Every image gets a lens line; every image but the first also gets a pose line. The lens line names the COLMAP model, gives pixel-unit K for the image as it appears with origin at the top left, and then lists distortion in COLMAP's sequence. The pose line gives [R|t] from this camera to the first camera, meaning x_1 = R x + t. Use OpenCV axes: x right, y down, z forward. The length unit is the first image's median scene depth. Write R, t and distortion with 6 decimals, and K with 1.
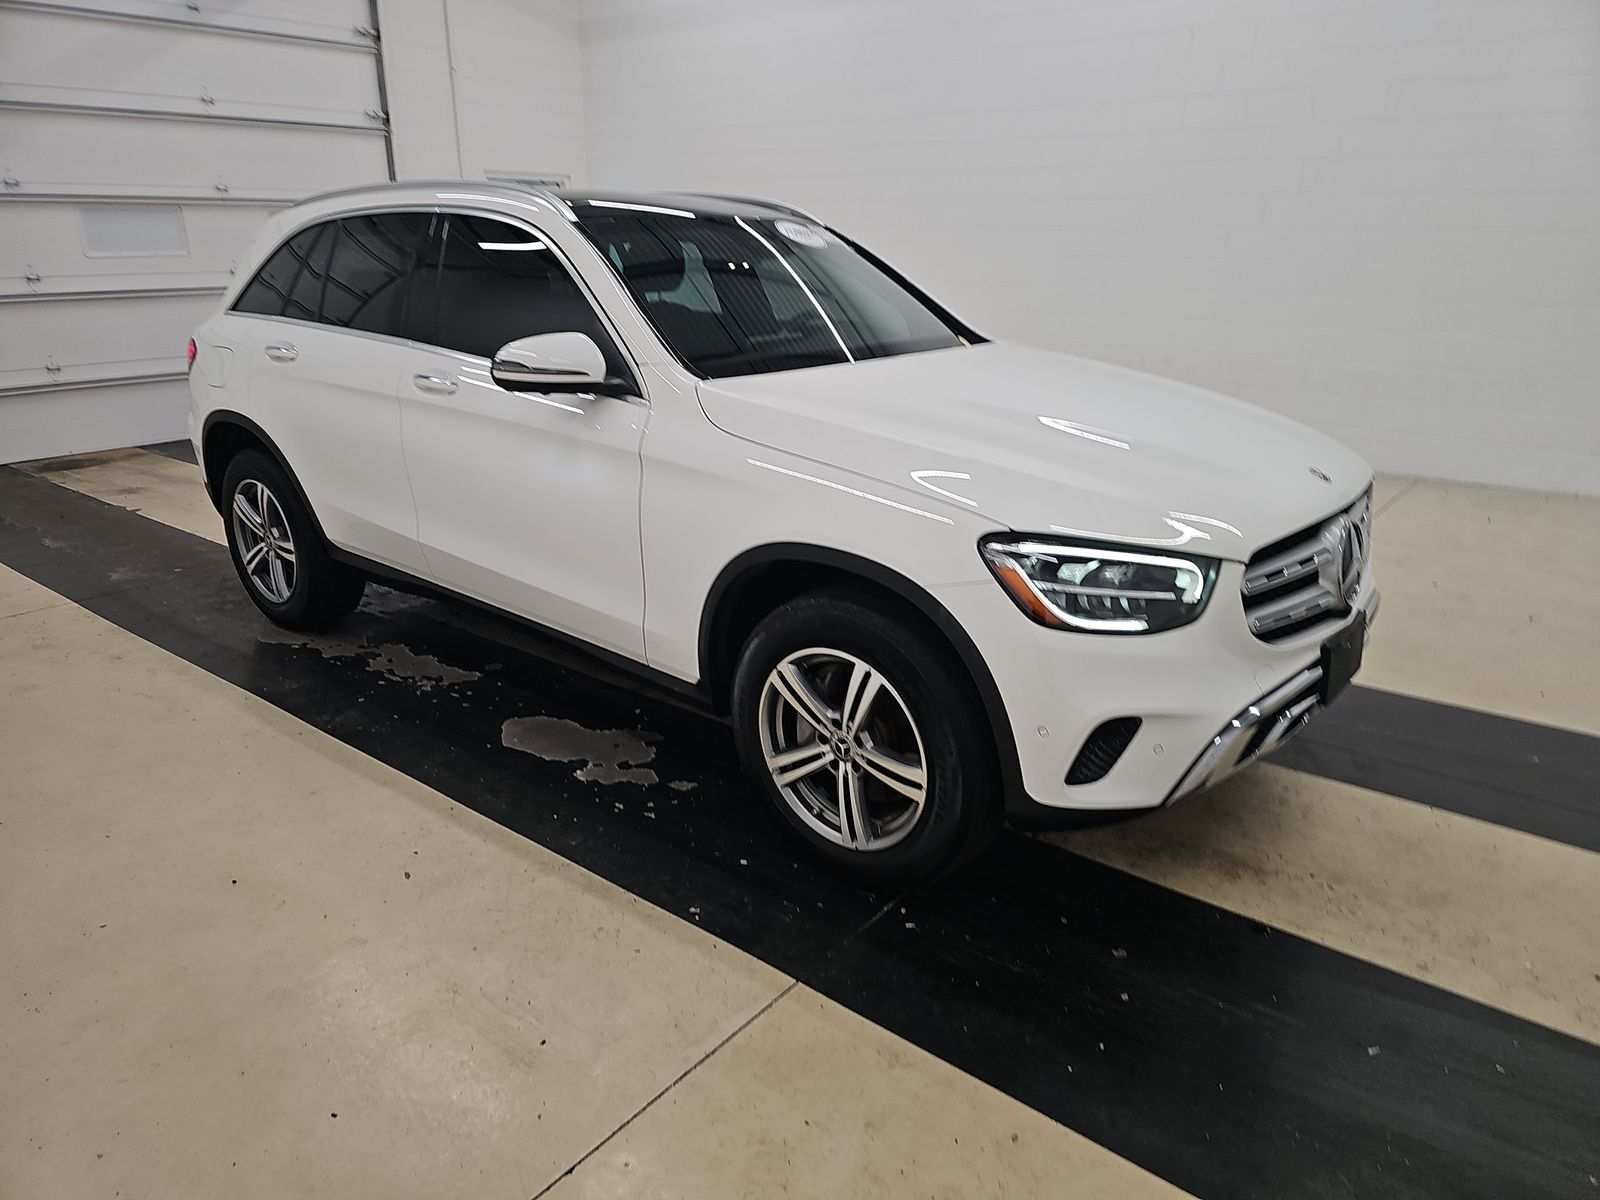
lens RADIAL K [[1057.8, 0, 810.9], [0, 1057.8, 596.0], [0, 0, 1]] dist [0.047646, -0.039714]
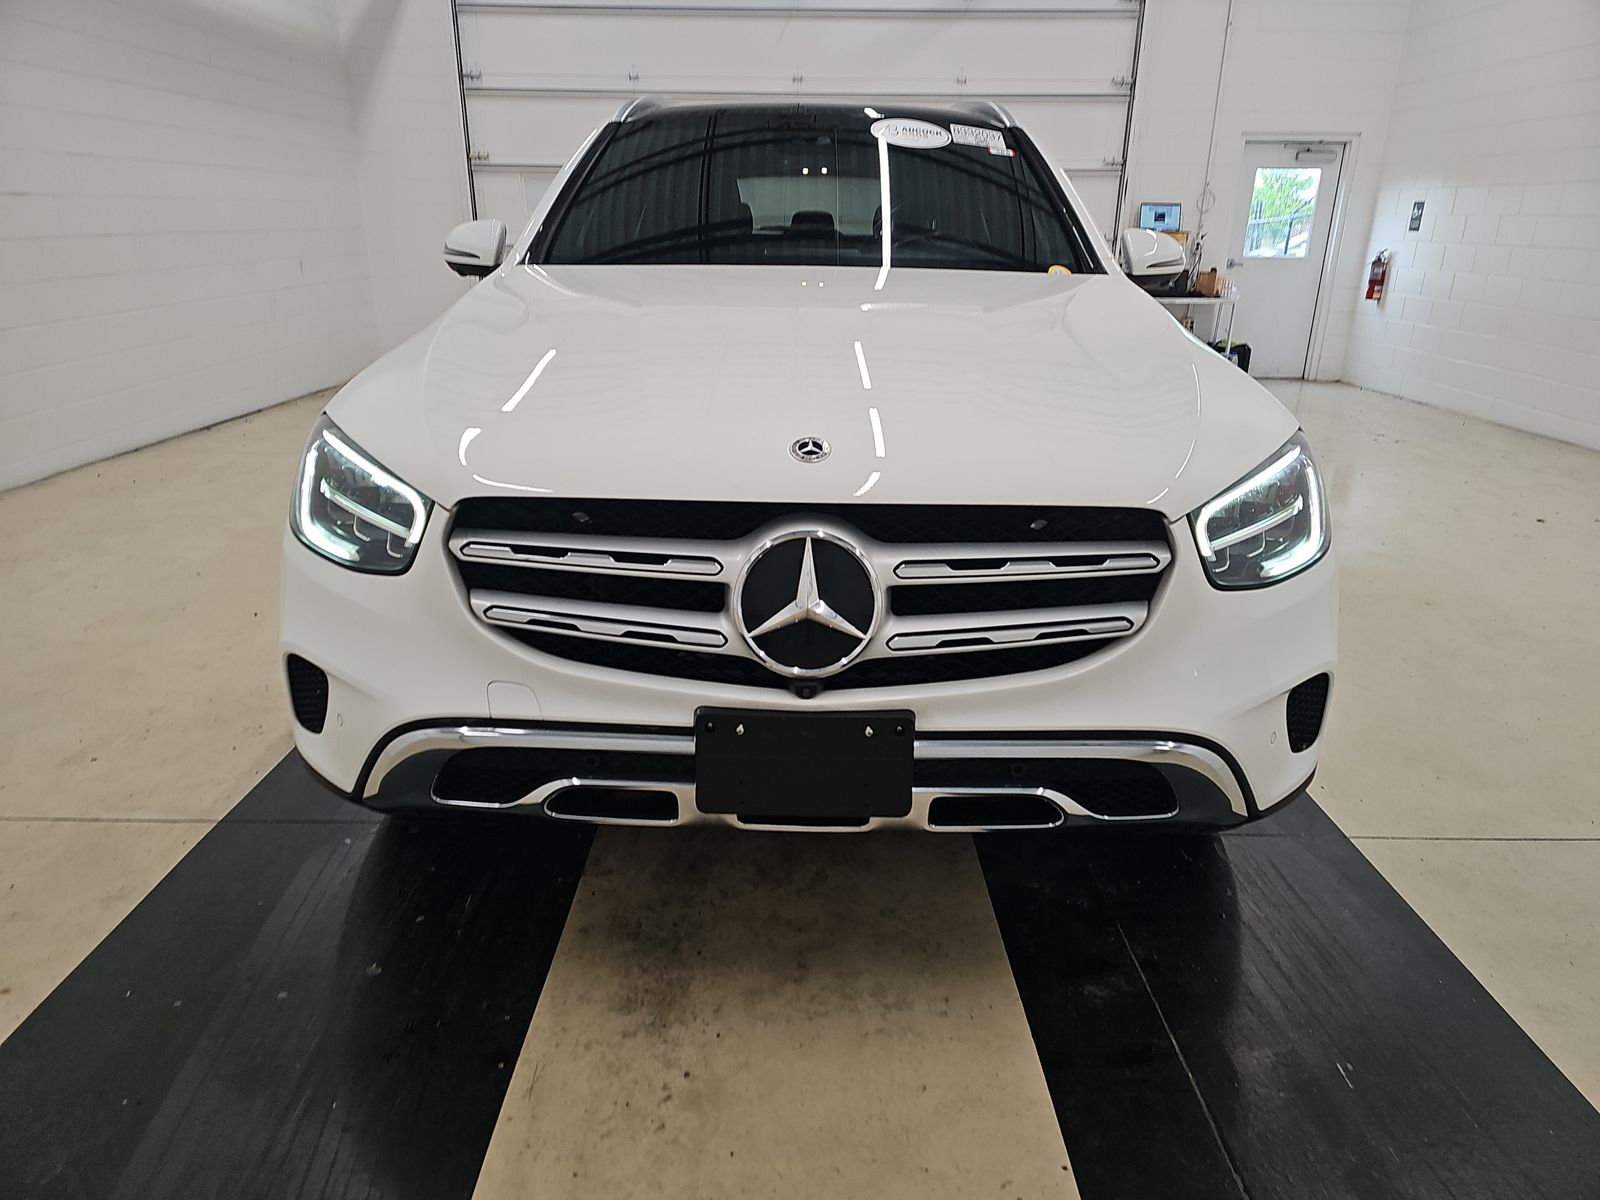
lens RADIAL K [[1057.8, 0, 810.9], [0, 1057.8, 596.0], [0, 0, 1]] dist [0.047646, -0.039714]
pose [[0.629082, 0.261117, -0.732171, 0.670627], [-0.261924, 0.958017, 0.116616, -0.074669], [0.731883, 0.118412, 0.671064, 0.445229]]
